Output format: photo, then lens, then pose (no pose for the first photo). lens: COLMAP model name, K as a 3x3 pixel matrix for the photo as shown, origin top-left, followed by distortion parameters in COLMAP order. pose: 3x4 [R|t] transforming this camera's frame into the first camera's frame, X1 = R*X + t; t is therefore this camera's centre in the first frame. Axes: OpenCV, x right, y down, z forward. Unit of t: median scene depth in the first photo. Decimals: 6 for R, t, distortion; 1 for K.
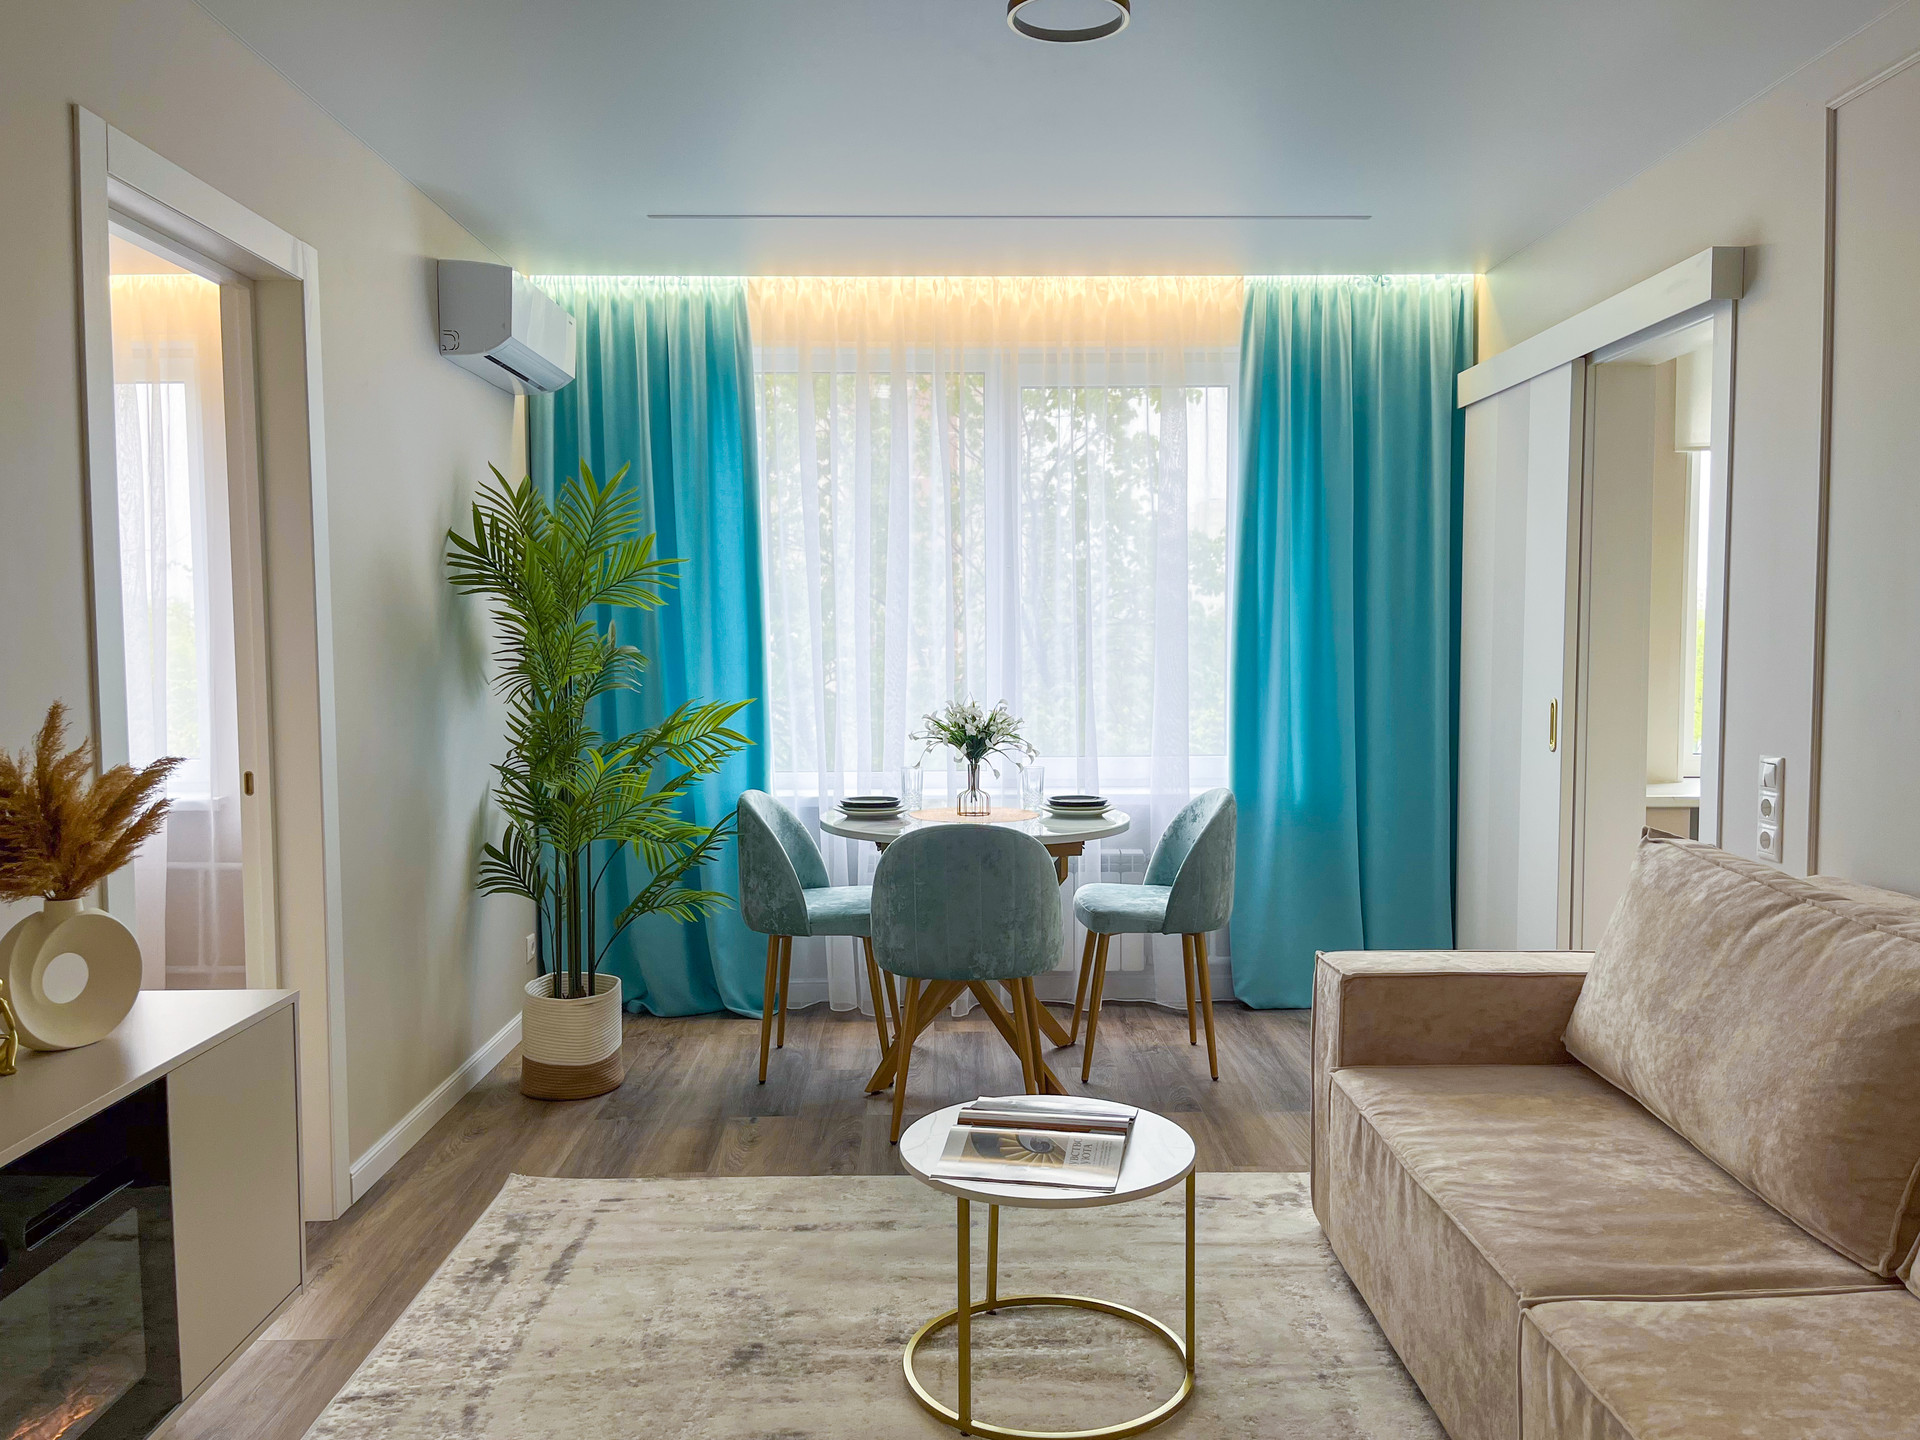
lens RADIAL K [[1491.0, 0, 960.0], [0, 1491.0, 720.0], [0, 0, 1]] dist [0.081772, -0.115851]
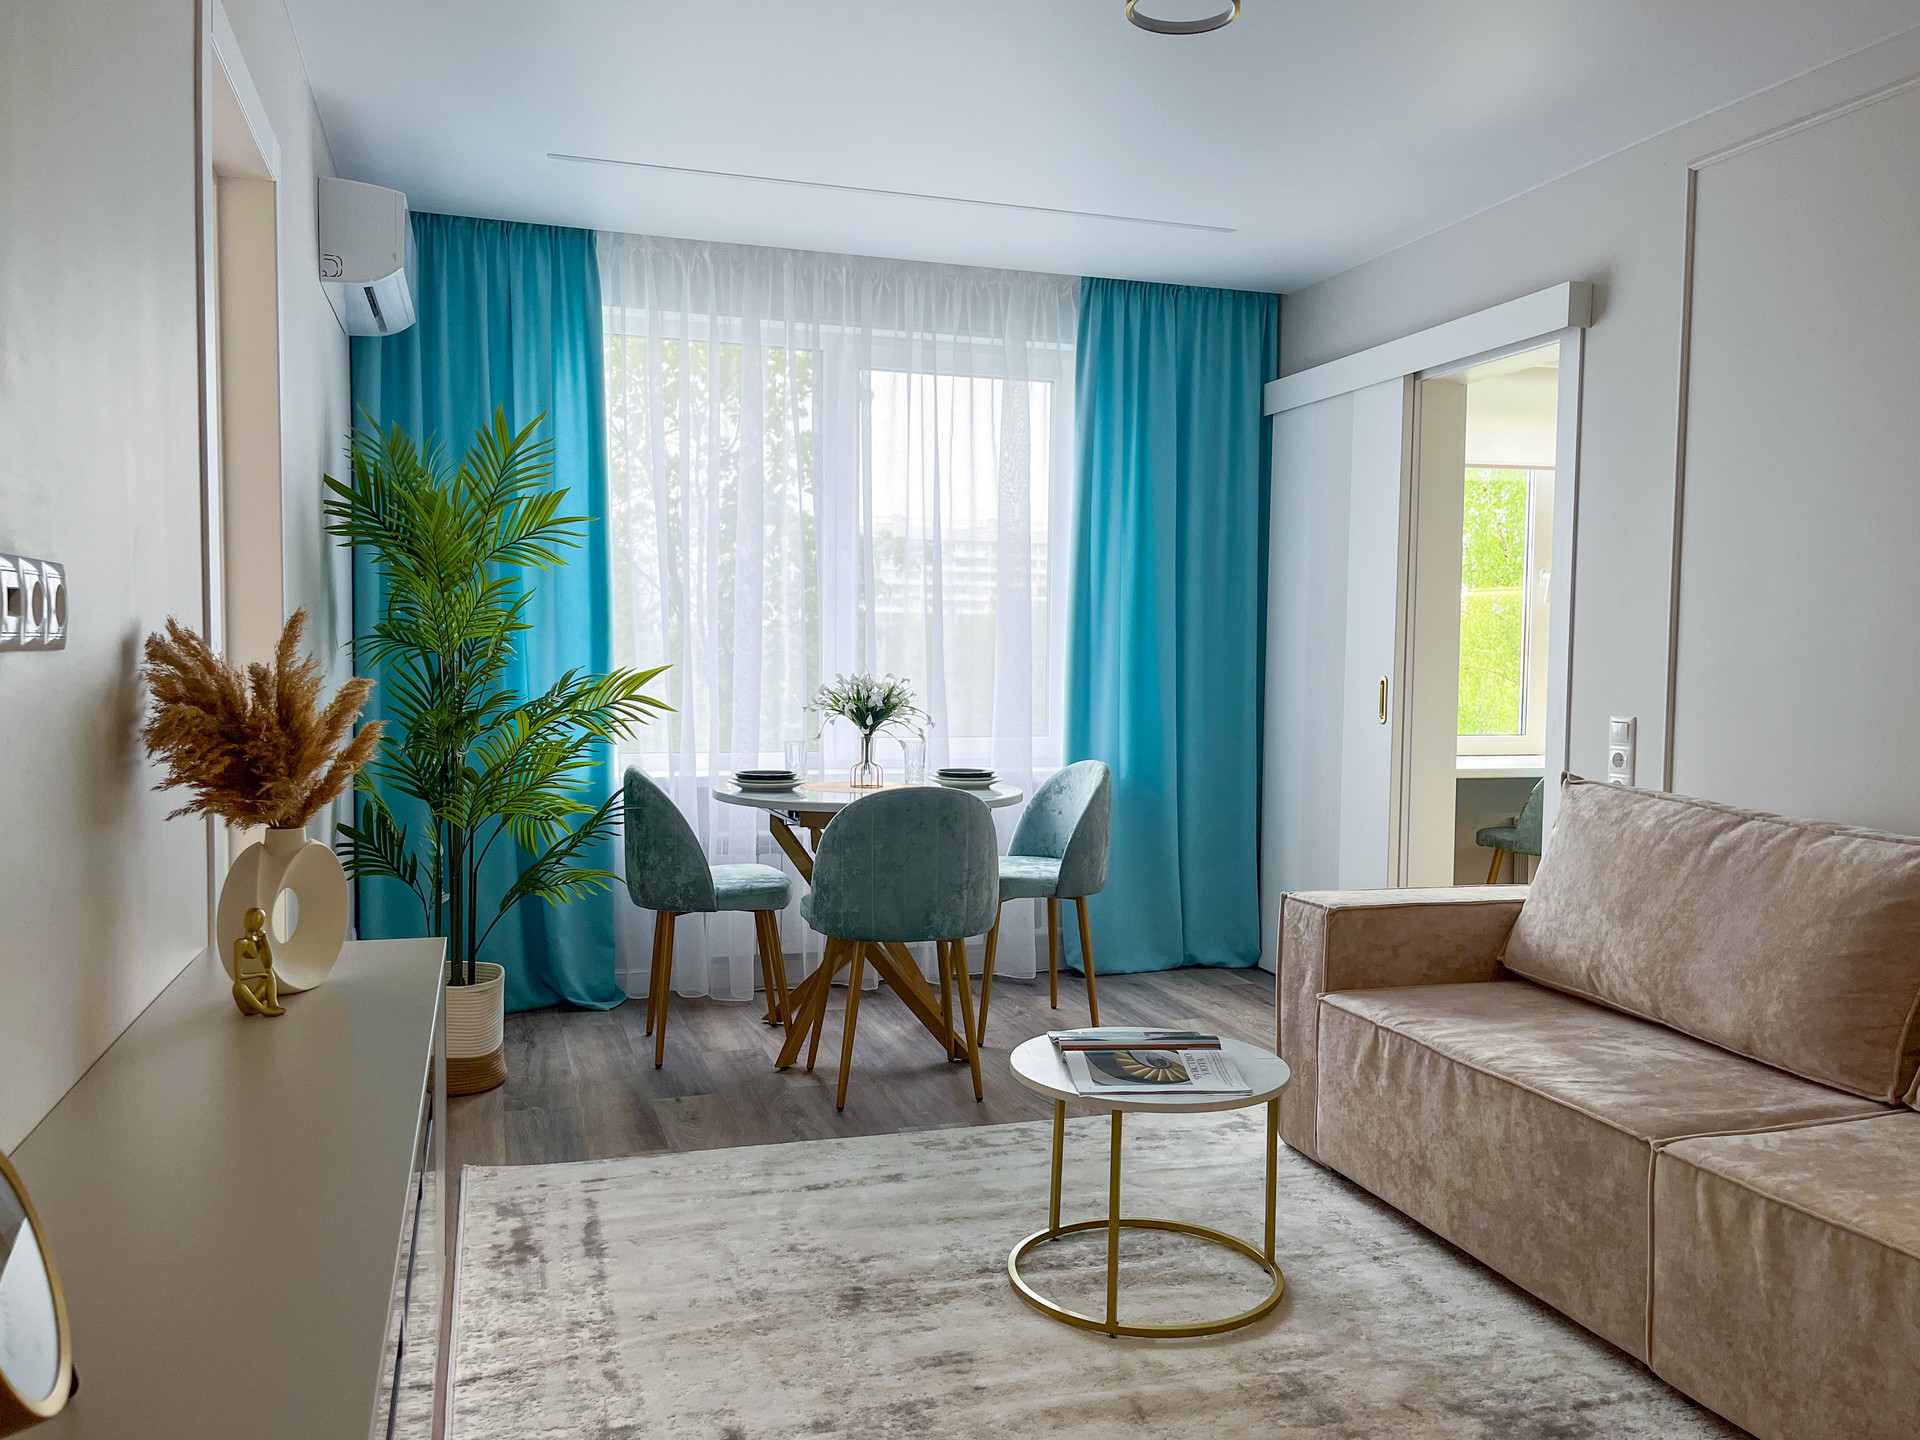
lens RADIAL K [[1541.8, 0, 960.0], [0, 1541.8, 720.0], [0, 0, 1]] dist [0.057616, -0.066937]
pose [[0.956938, 0.003619, 0.290271, -0.354292], [-0.000123, 0.999927, -0.012063, 0.047926], [-0.290294, 0.011508, 0.956868, -0.009799]]
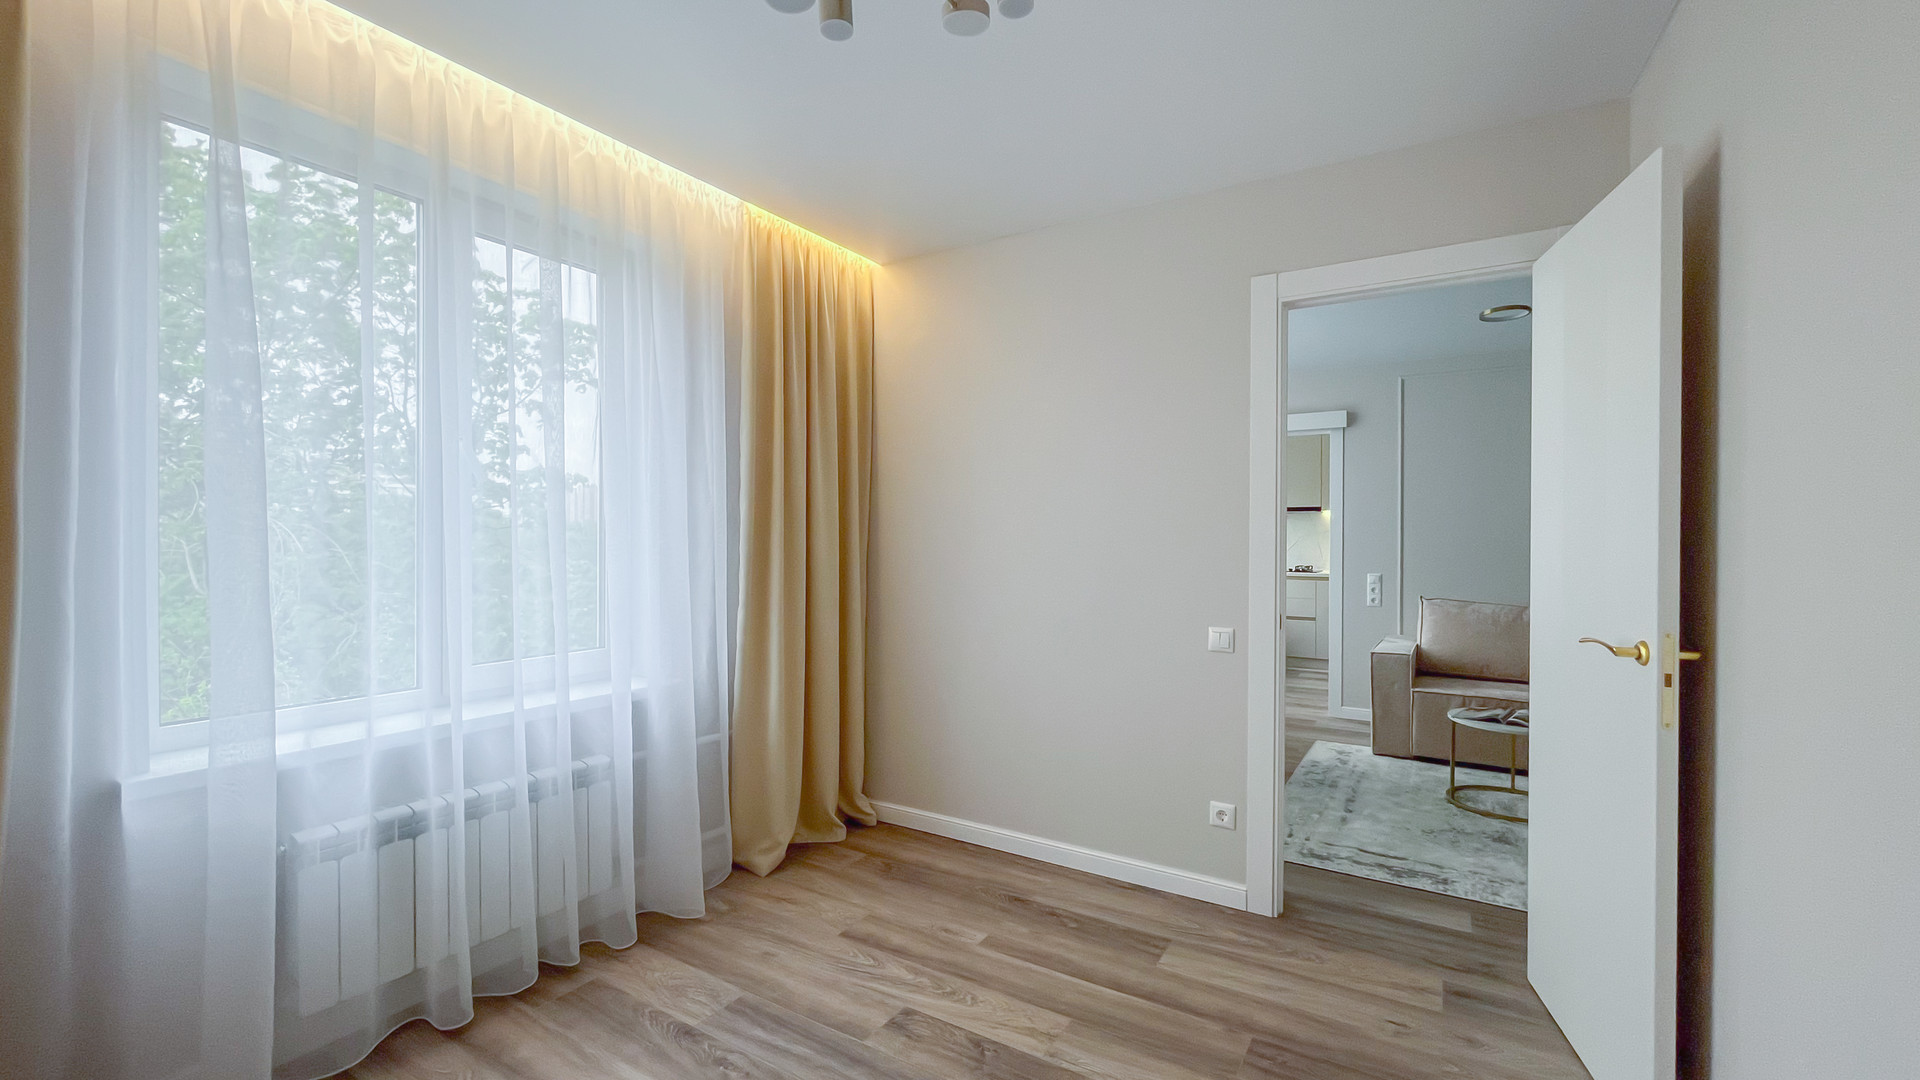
lens RADIAL K [[784.4, 0, 960.0], [0, 784.4, 540.0], [0, 0, 1]] dist [0.000274, 0.000431]
pose [[0.540358, 0.005523, 0.841417, -1.505079], [0.044754, 0.998374, -0.035295, -0.028614], [-0.840244, 0.056729, 0.539232, 0.962530]]
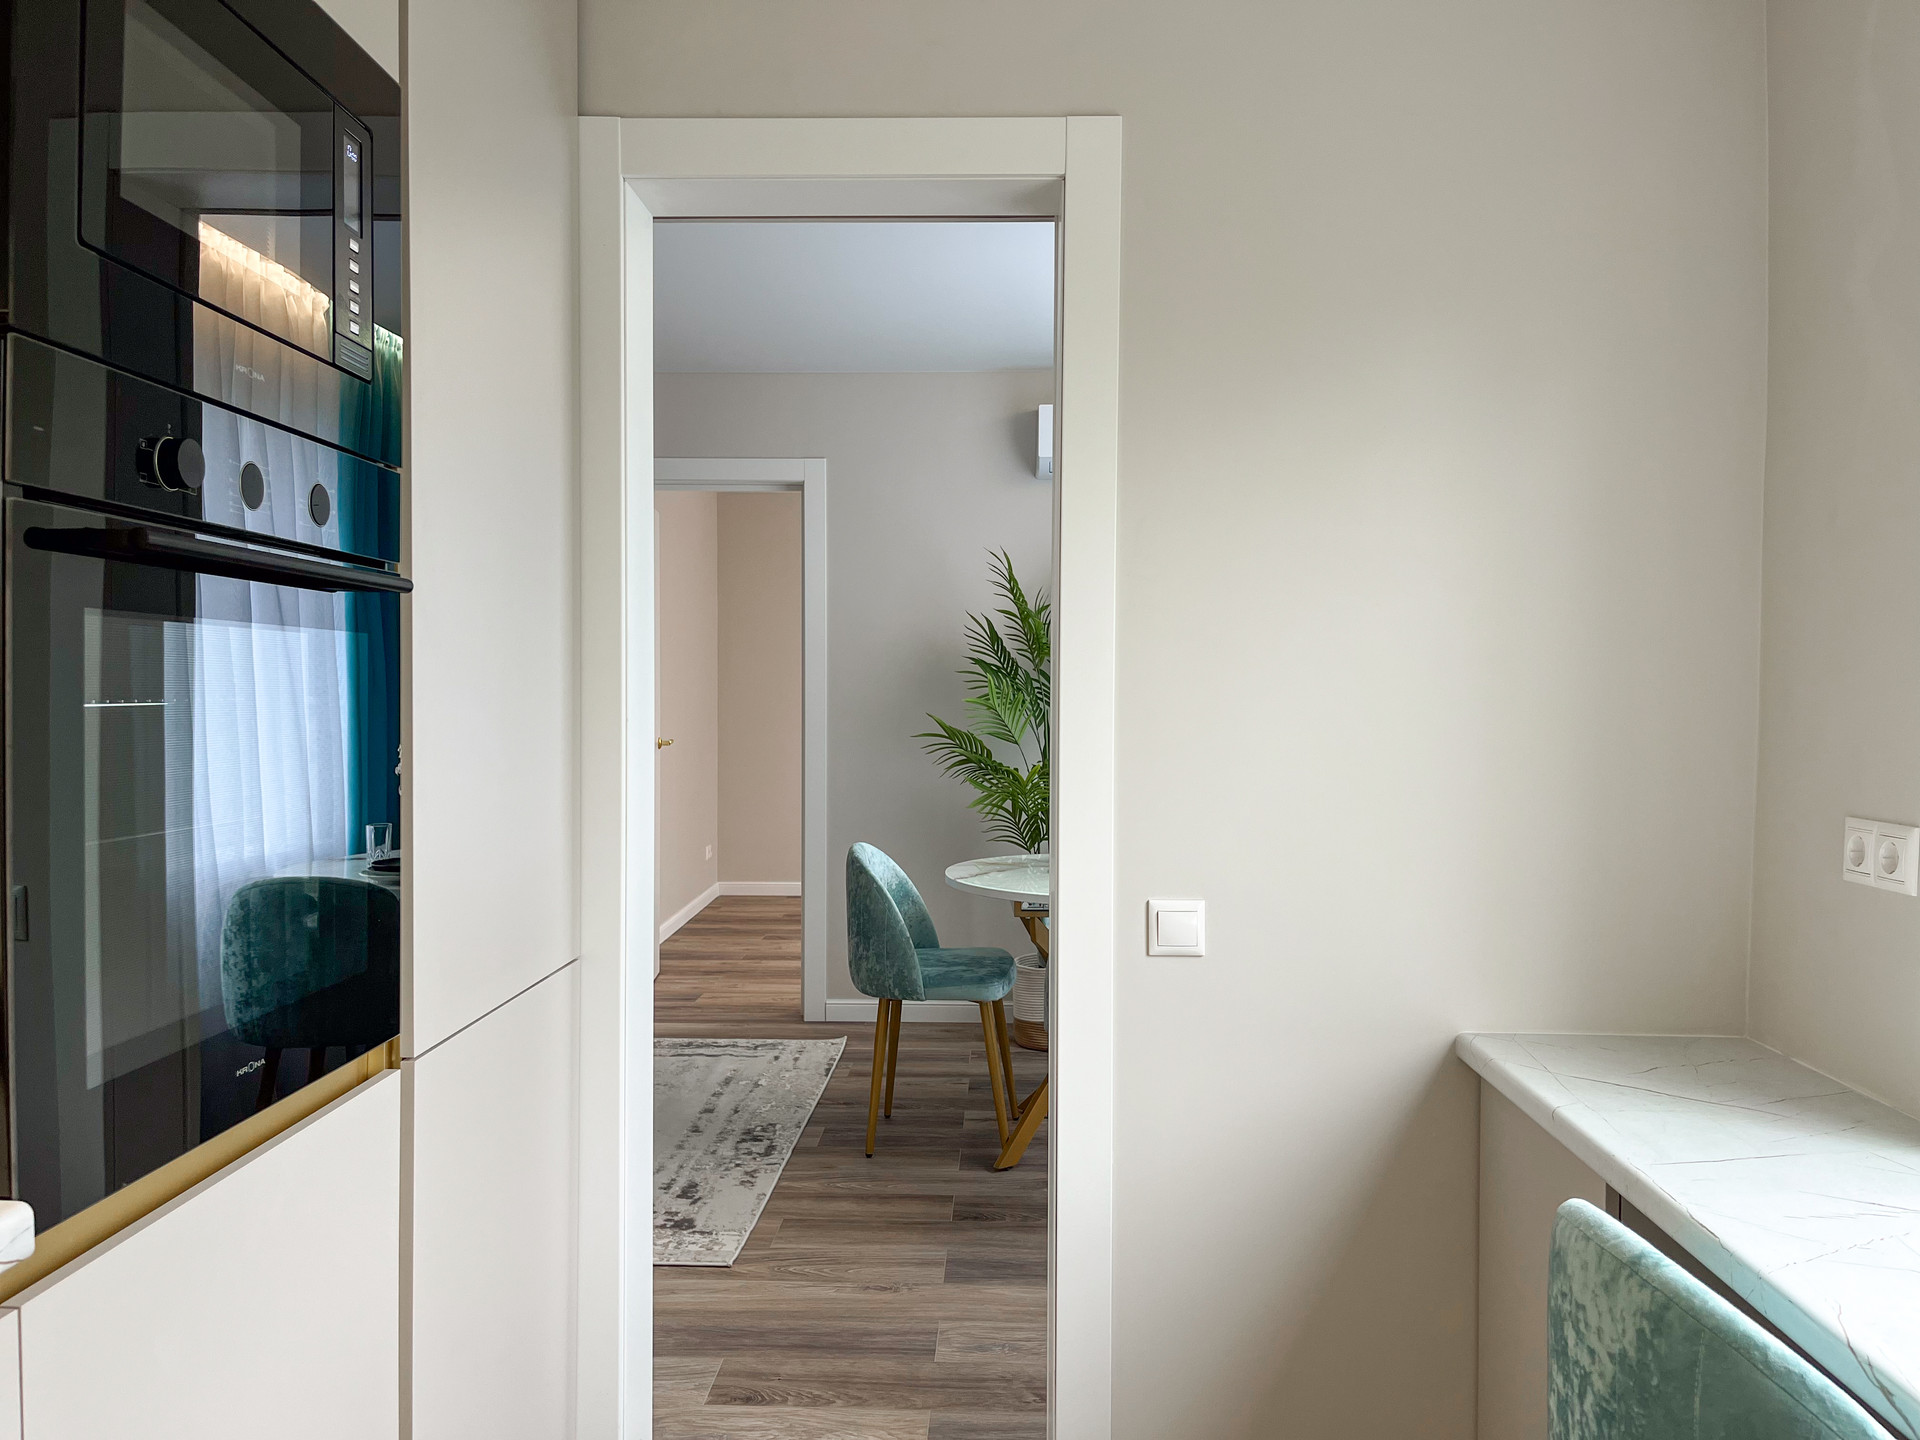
lens RADIAL K [[1491.0, 0, 960.0], [0, 1491.0, 720.0], [0, 0, 1]] dist [0.081772, -0.115851]
pose [[-0.045944, 0.025995, -0.998606, 1.430029], [-0.076254, 0.996653, 0.029452, -0.071992], [0.996029, 0.077501, -0.043808, 1.434145]]
